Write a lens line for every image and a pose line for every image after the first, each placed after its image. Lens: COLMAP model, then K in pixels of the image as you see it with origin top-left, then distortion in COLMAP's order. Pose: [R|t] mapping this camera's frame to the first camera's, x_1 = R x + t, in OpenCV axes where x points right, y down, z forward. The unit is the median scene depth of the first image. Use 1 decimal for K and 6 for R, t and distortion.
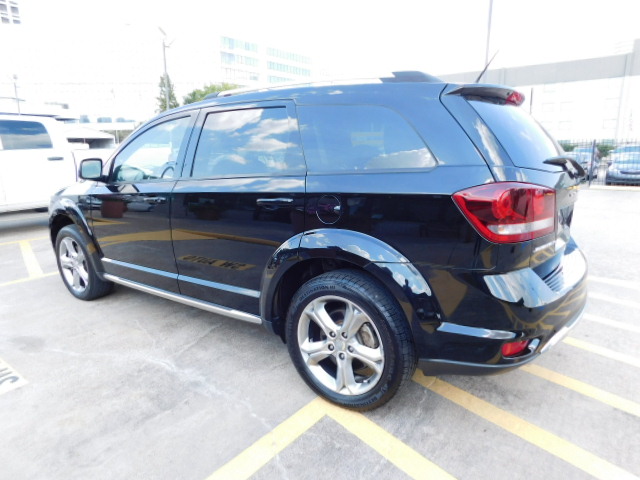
lens RADIAL K [[423.2, 0, 325.0], [0, 423.2, 238.3], [0, 0, 1]] dist [-0.061453, 0.045591]
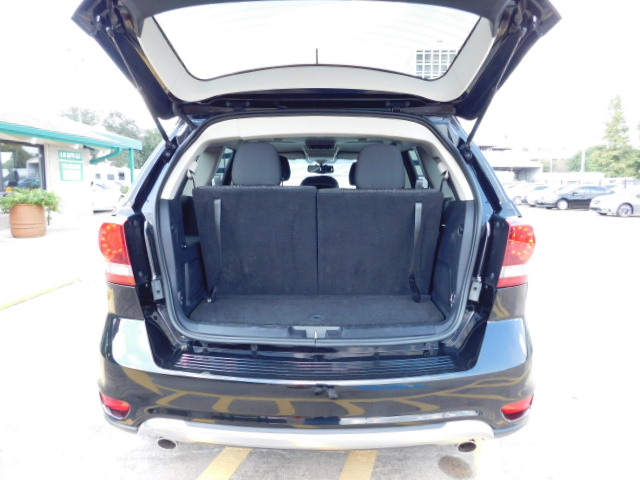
lens RADIAL K [[440.4, 0, 322.1], [0, 440.4, 242.1], [0, 0, 1]] dist [-0.062310, 0.045536]
pose [[0.575133, 0.126080, -0.808285, 0.950882], [-0.177603, 0.983730, 0.027073, -0.121761], [0.798548, 0.127984, 0.588168, 0.516009]]
